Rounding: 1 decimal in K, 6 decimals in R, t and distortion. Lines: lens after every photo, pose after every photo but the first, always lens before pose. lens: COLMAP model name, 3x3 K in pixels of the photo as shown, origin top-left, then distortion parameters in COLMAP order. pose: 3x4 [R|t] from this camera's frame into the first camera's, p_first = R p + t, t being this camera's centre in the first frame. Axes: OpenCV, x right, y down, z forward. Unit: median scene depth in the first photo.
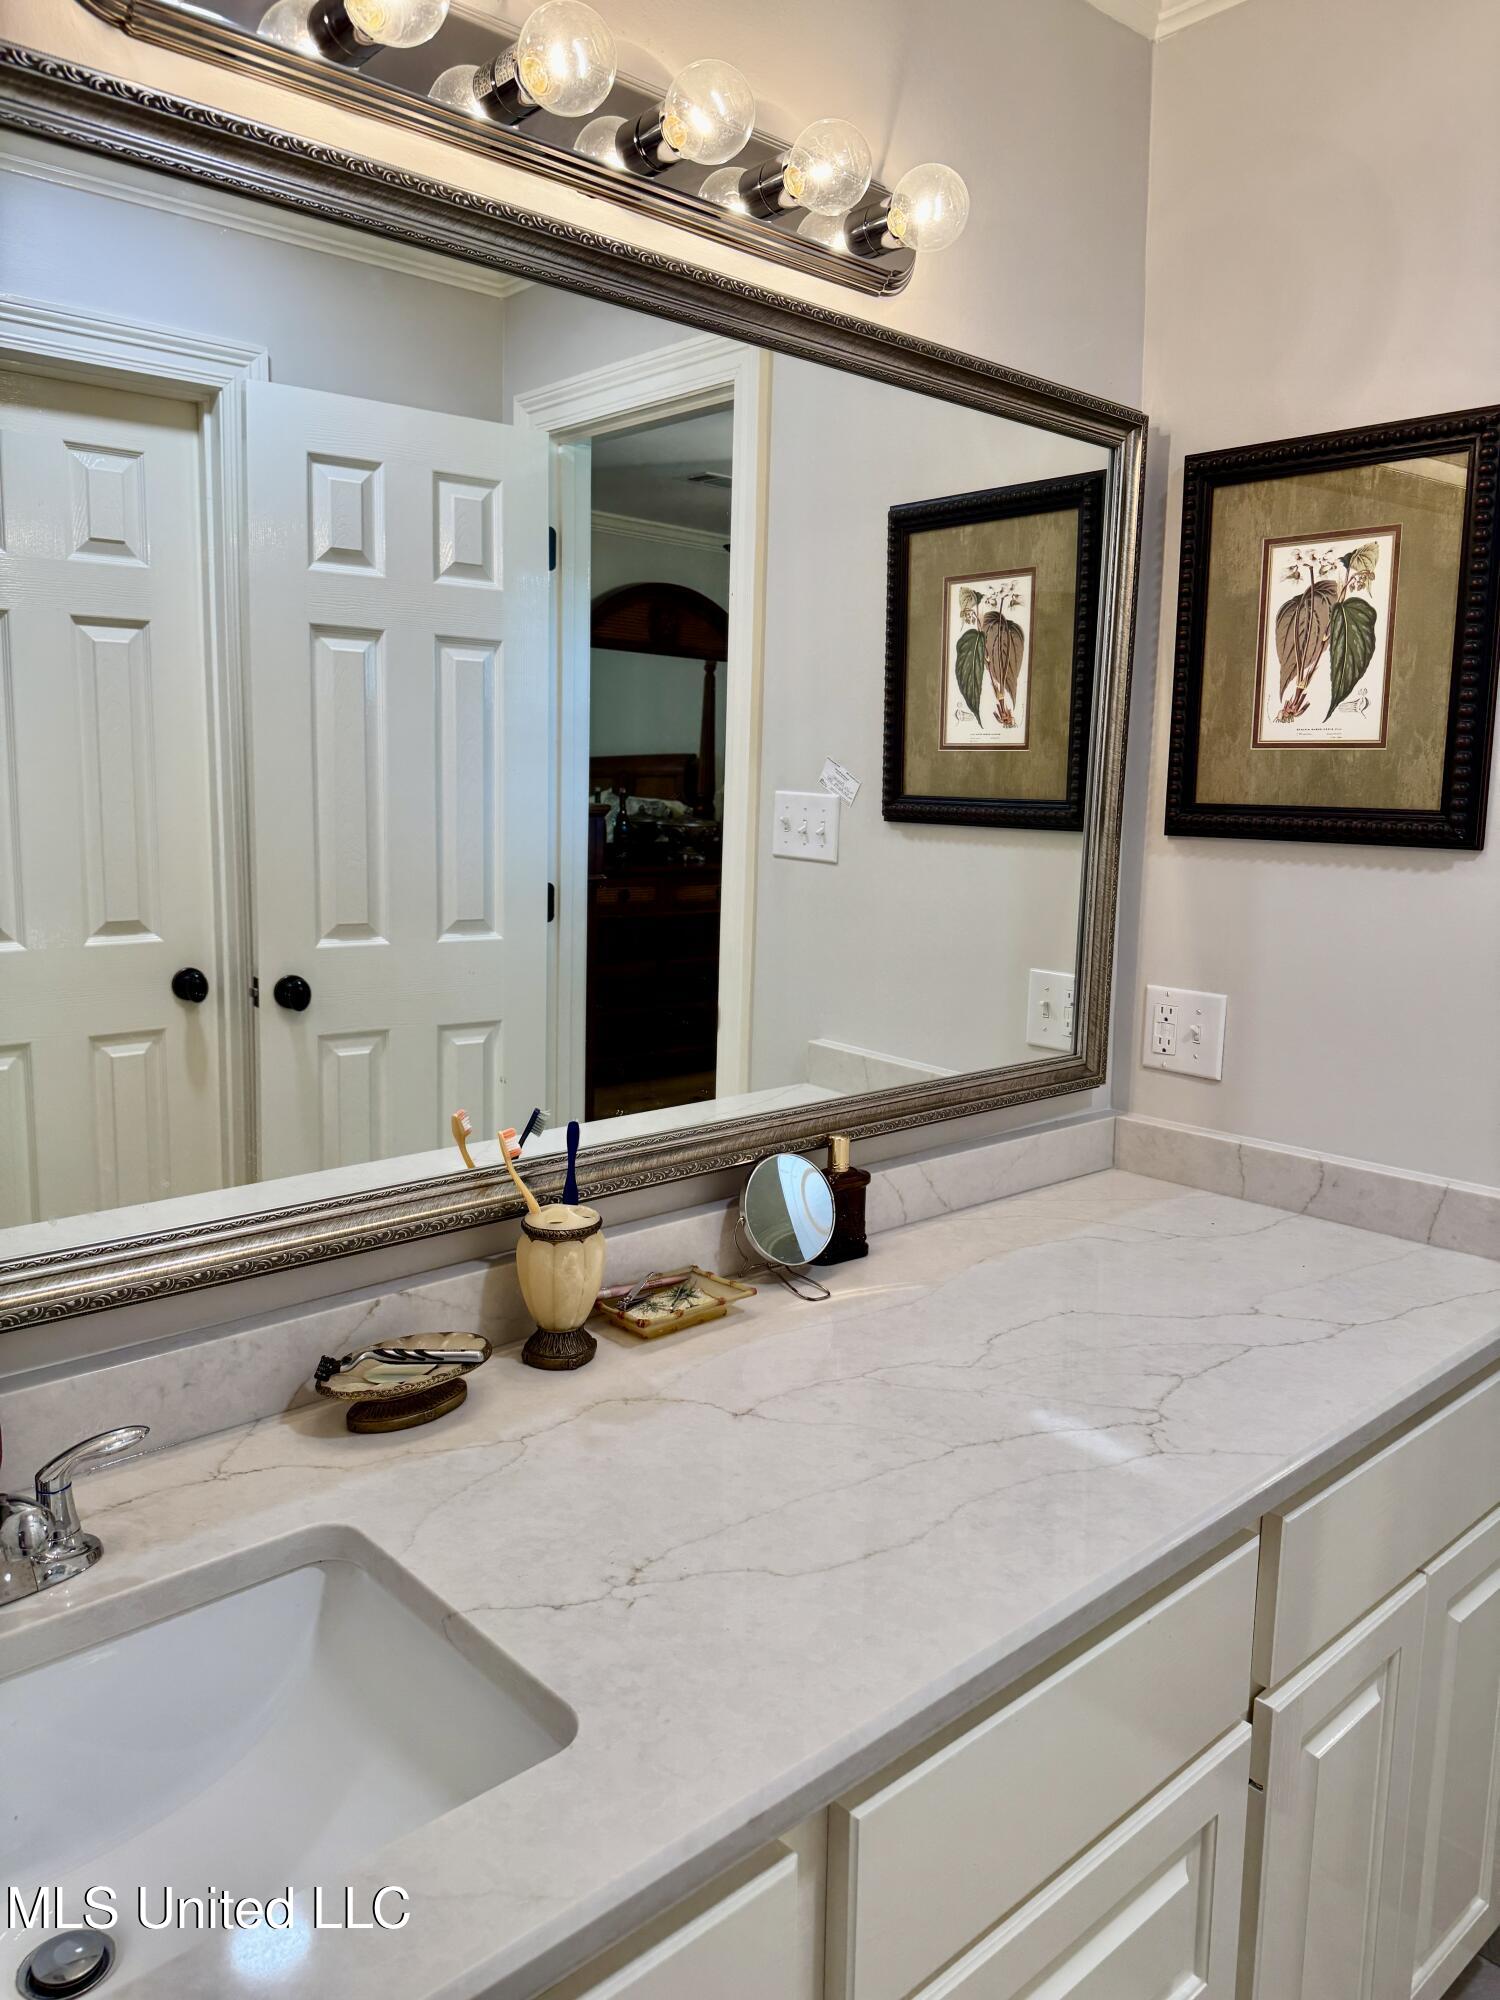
lens RADIAL K [[1405.6, 0, 770.9], [0, 1405.6, 965.1], [0, 0, 1]] dist [0.069693, -0.080907]
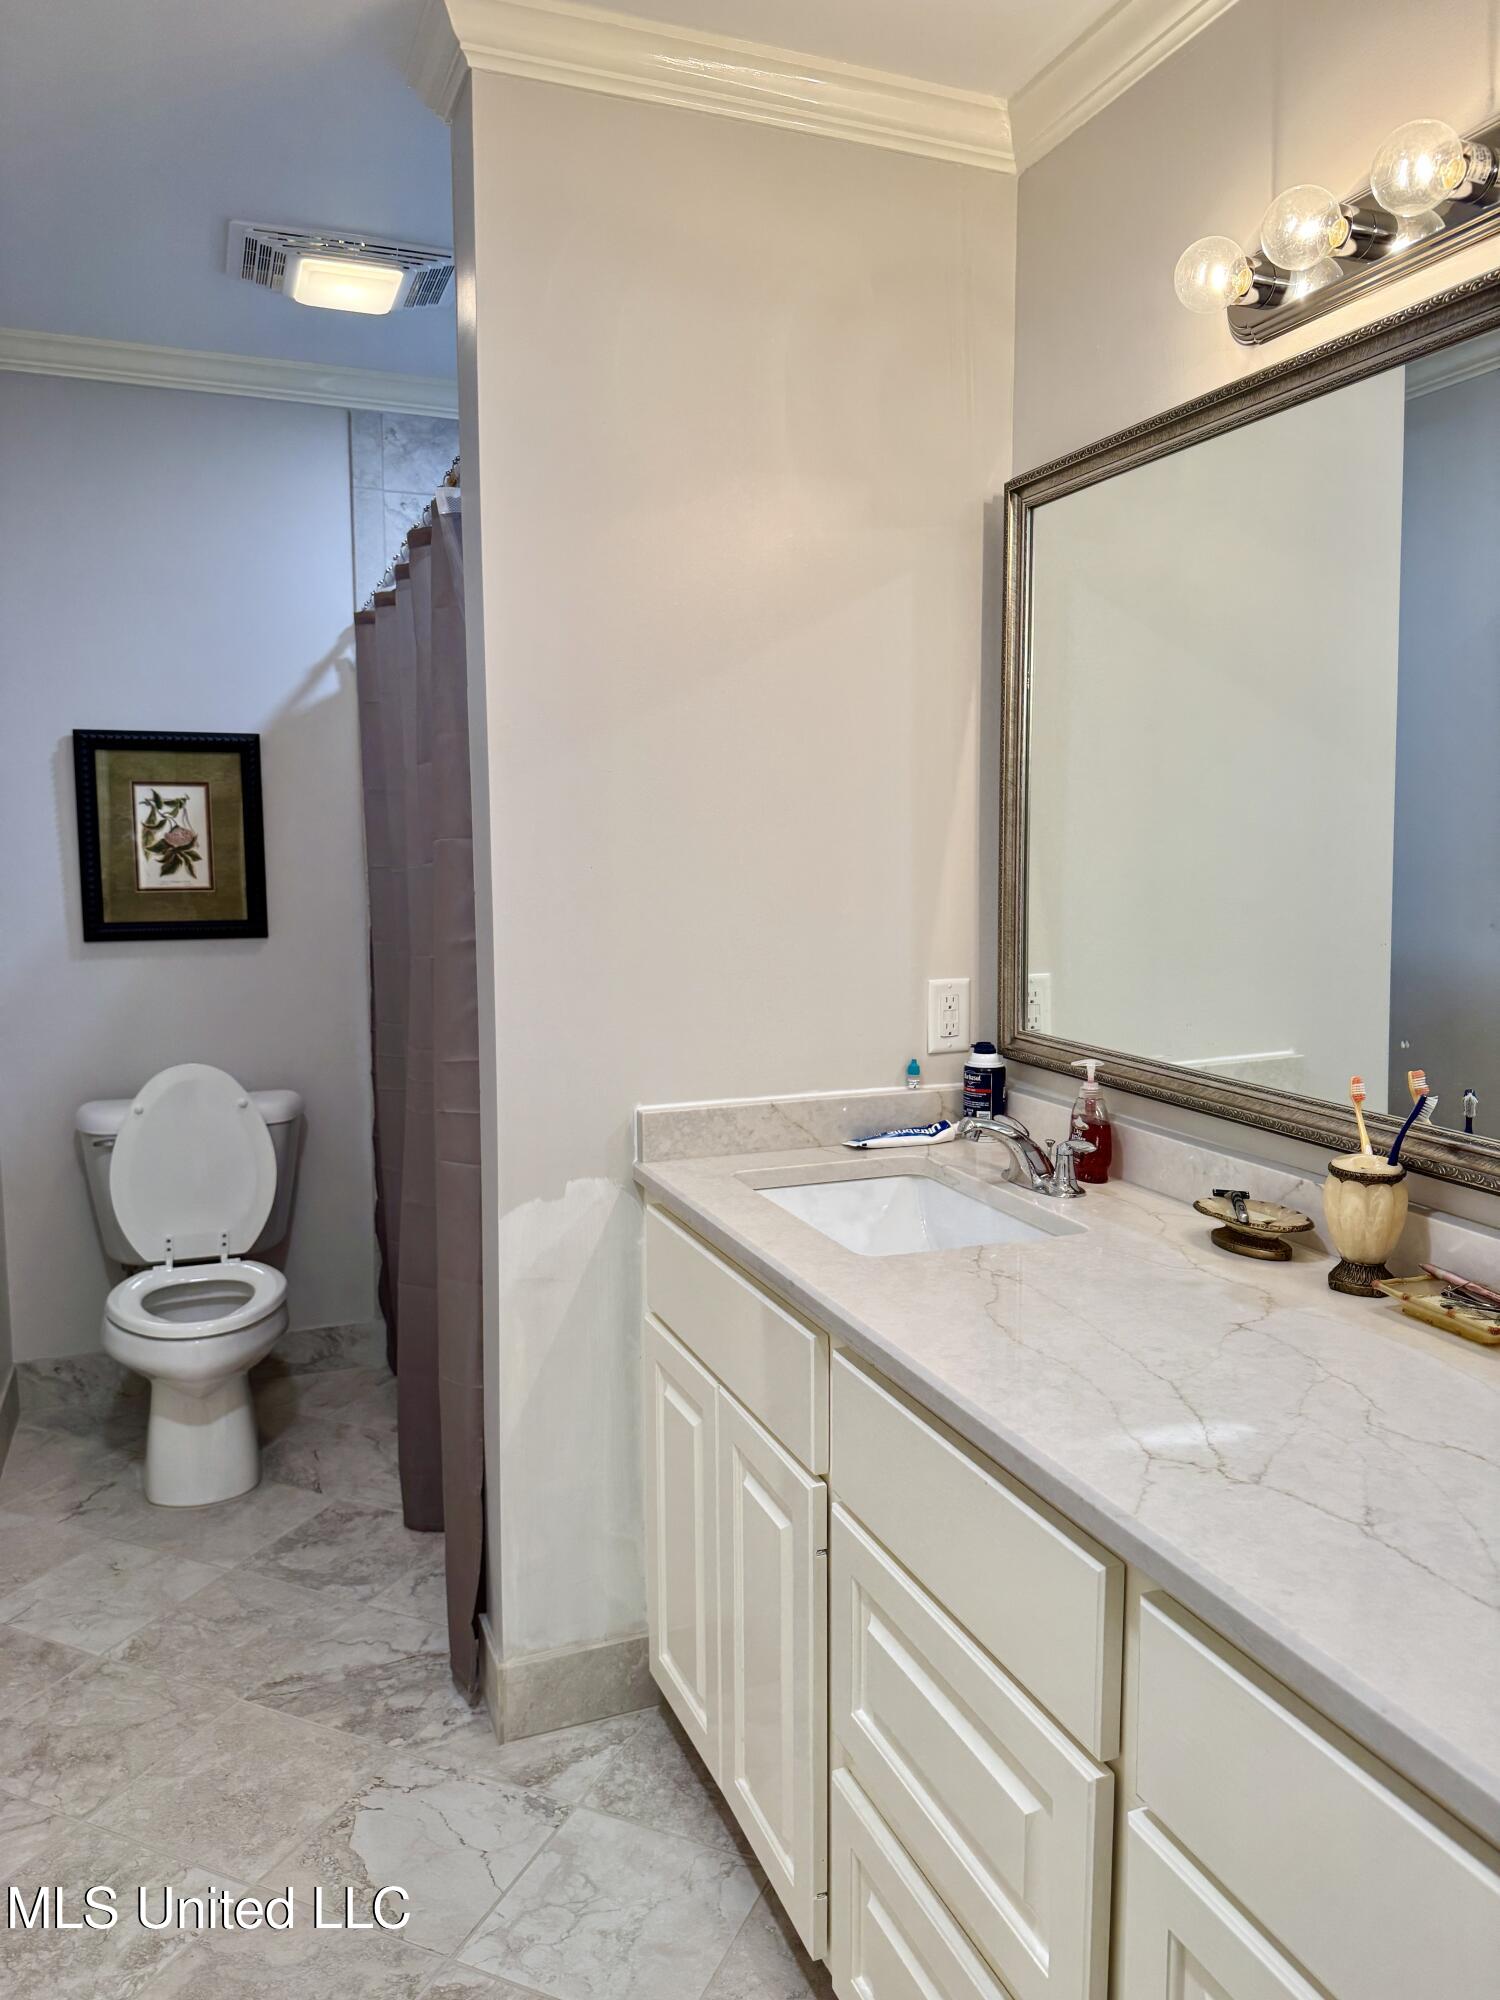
lens RADIAL K [[1405.6, 0, 752.7], [0, 1405.6, 995.2], [0, 0, 1]] dist [0.069693, -0.080907]
pose [[-0.343985, 0.091763, -0.934481, 1.181141], [-0.130799, 0.980827, 0.144462, -0.062737], [0.929821, 0.171921, -0.325387, 0.965926]]
